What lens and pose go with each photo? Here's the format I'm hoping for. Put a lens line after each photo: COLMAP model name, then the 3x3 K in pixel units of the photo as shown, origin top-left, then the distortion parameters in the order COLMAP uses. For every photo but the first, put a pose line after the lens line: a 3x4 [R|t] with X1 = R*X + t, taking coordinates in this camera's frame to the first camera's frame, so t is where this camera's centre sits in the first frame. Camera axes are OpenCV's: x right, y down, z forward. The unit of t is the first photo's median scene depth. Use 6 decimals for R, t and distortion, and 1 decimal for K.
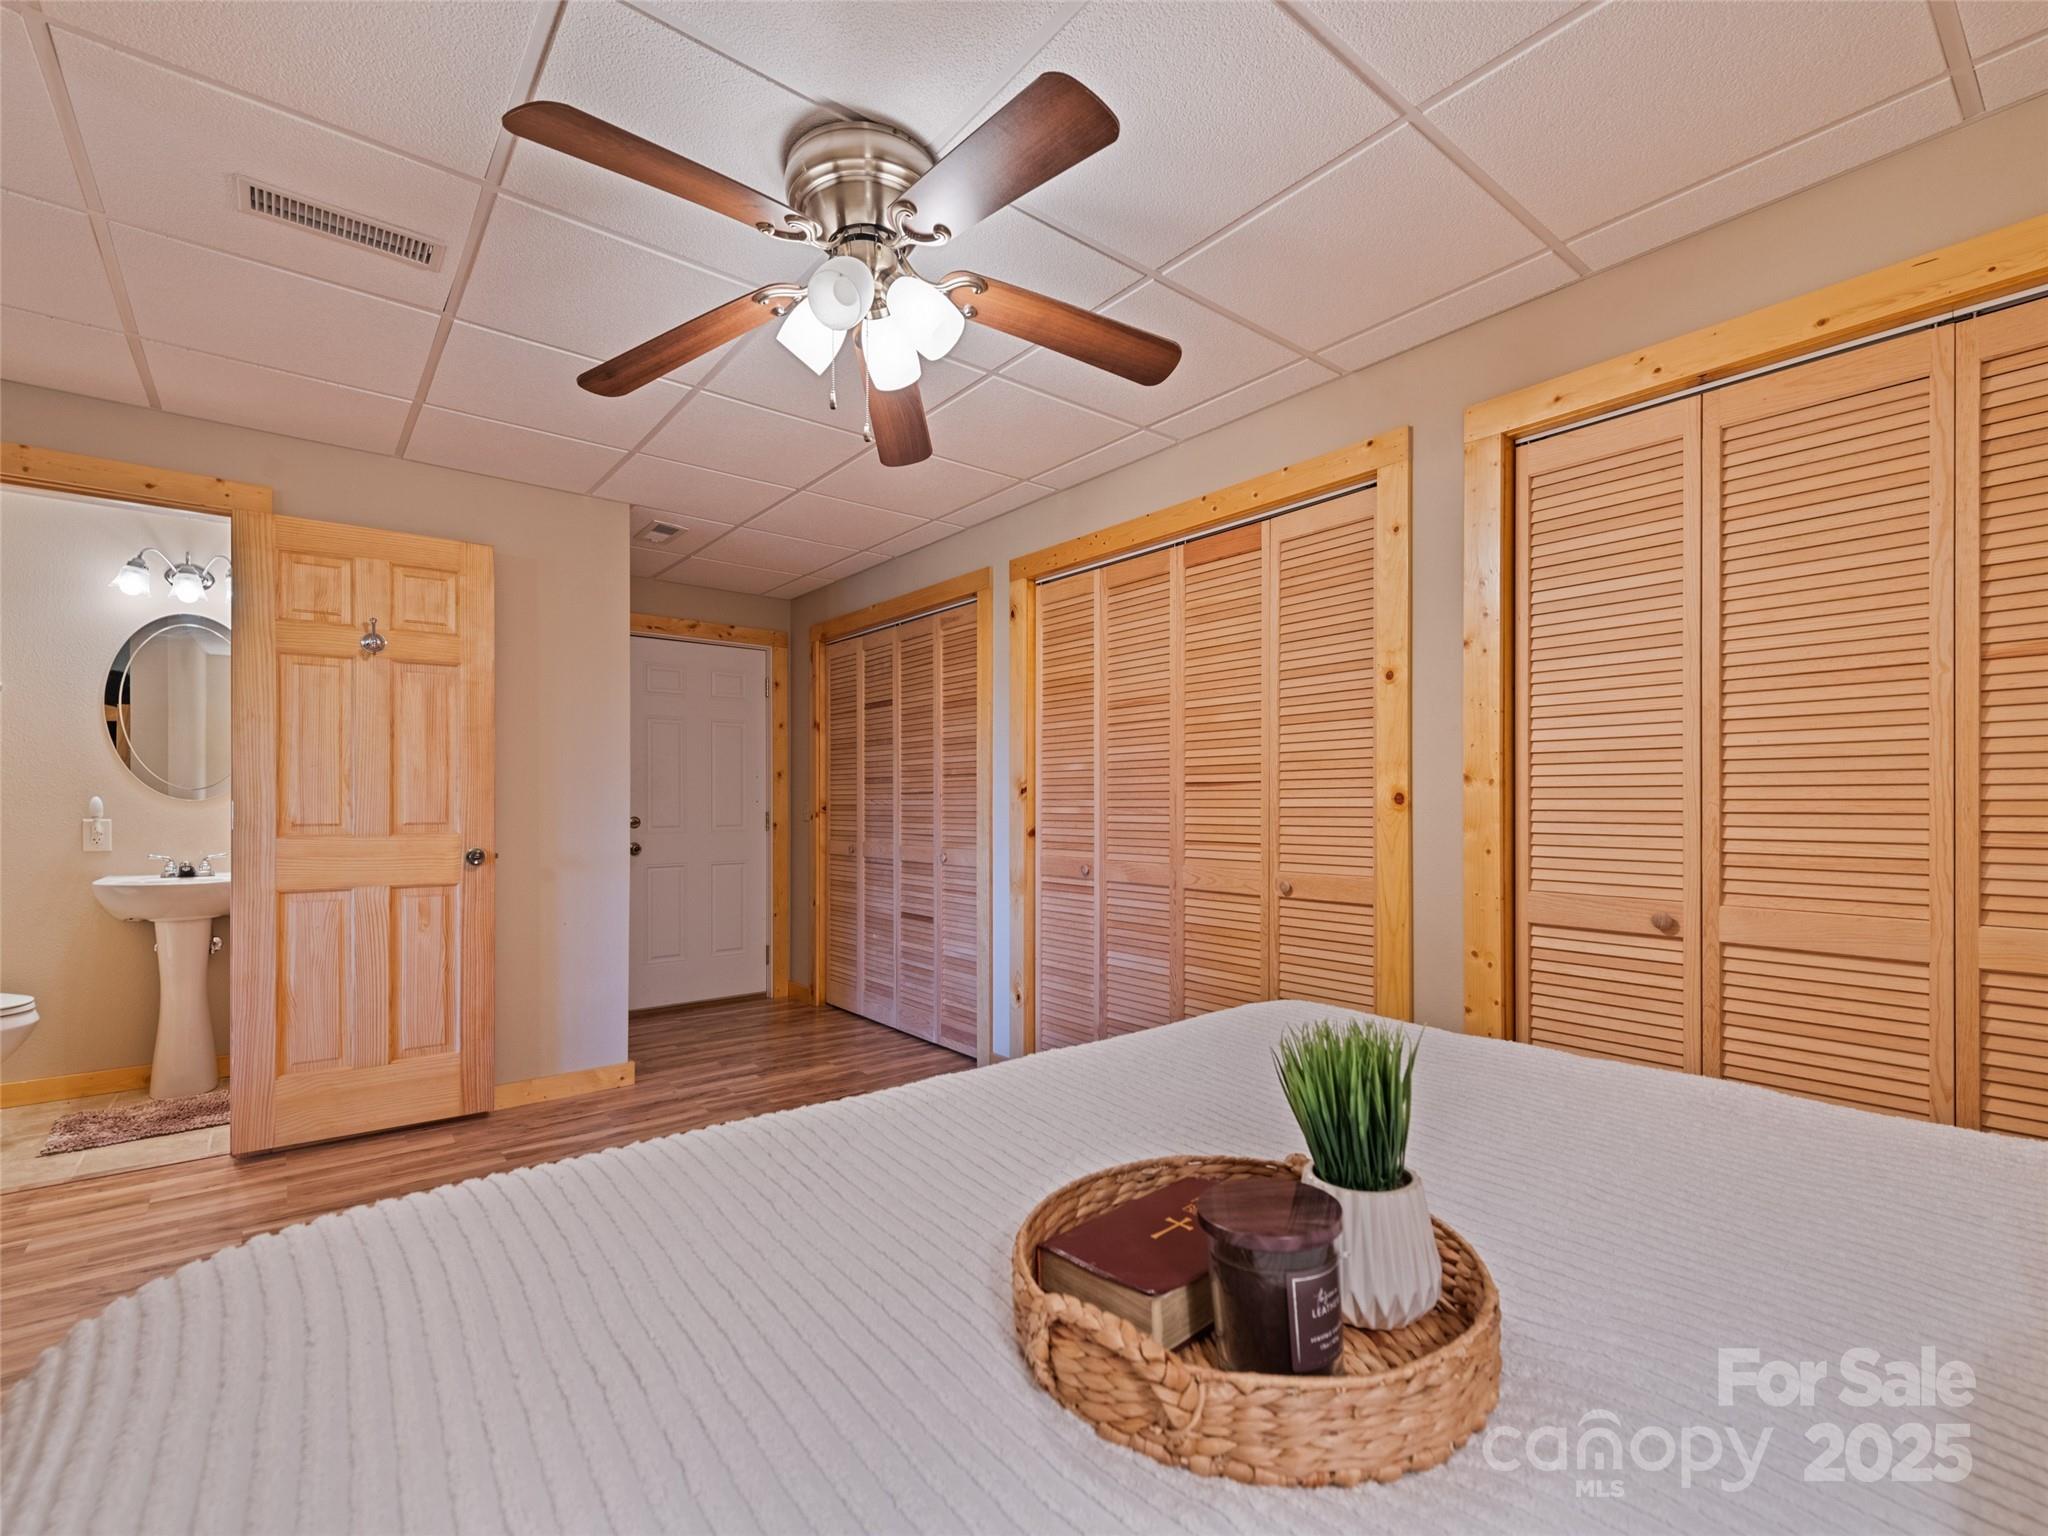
lens RADIAL K [[912.4, 0, 1028.8], [0, 912.4, 778.9], [0, 0, 1]] dist [0.010079, -0.000753]
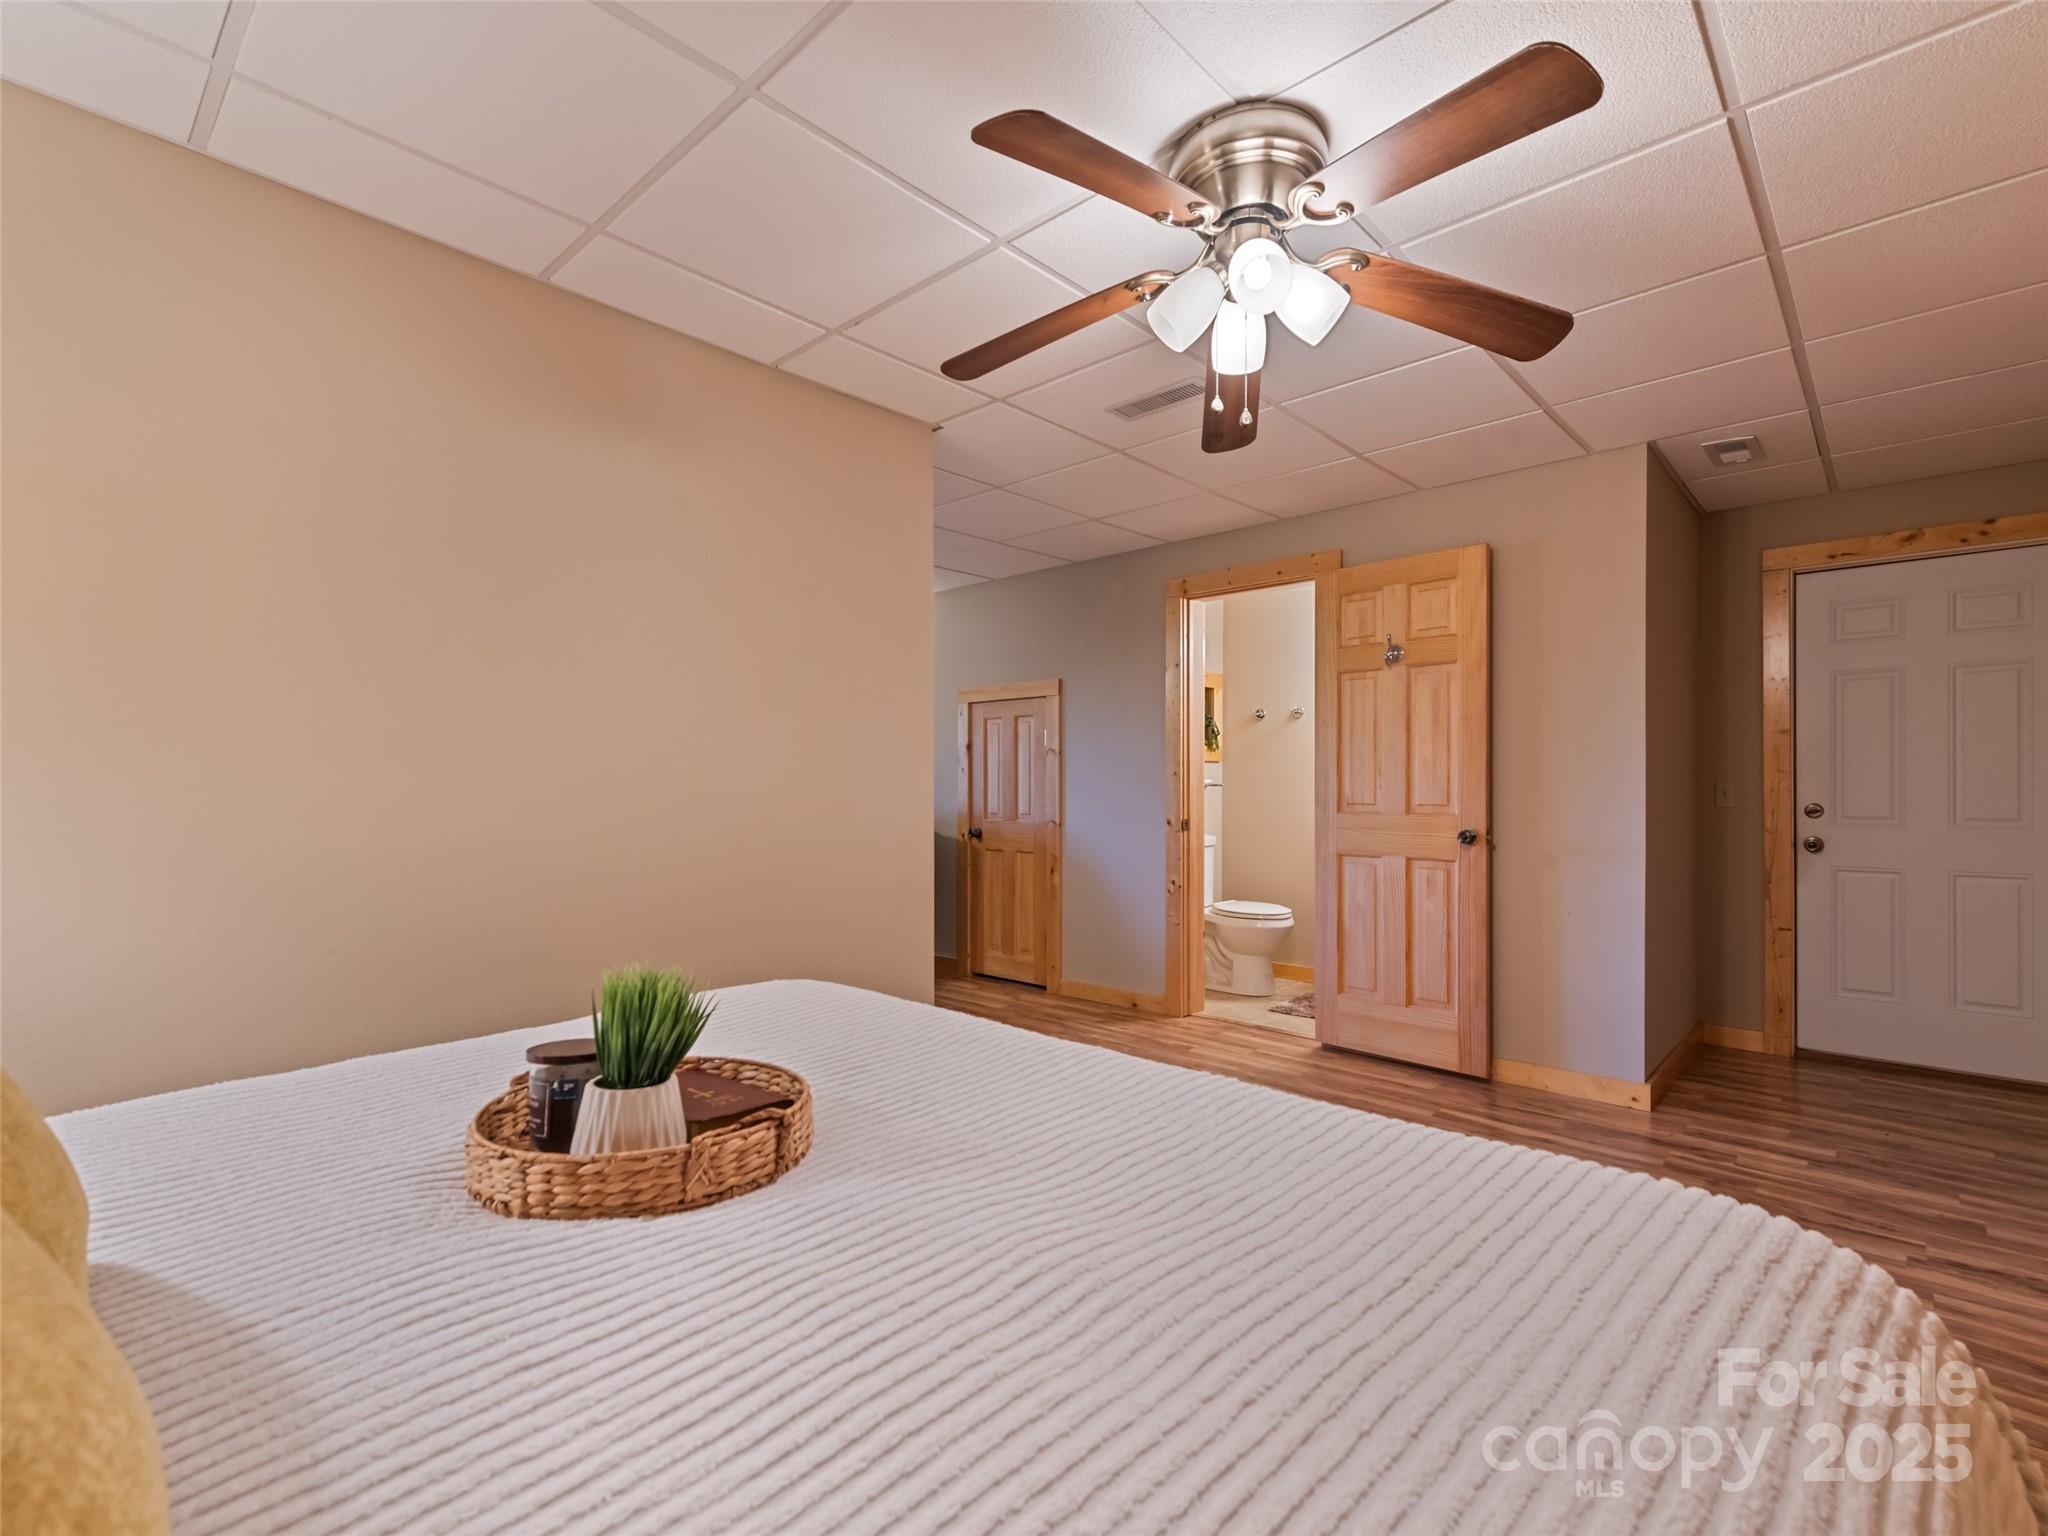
lens RADIAL K [[954.5, 0, 1024.0], [0, 954.5, 768.0], [0, 0, 1]] dist [0.003207, -0.000121]
pose [[0.124912, -0.017741, -0.992009, 0.461848], [0.028797, 0.999484, -0.014248, 0.004842], [0.991750, -0.026787, 0.125359, 0.355539]]
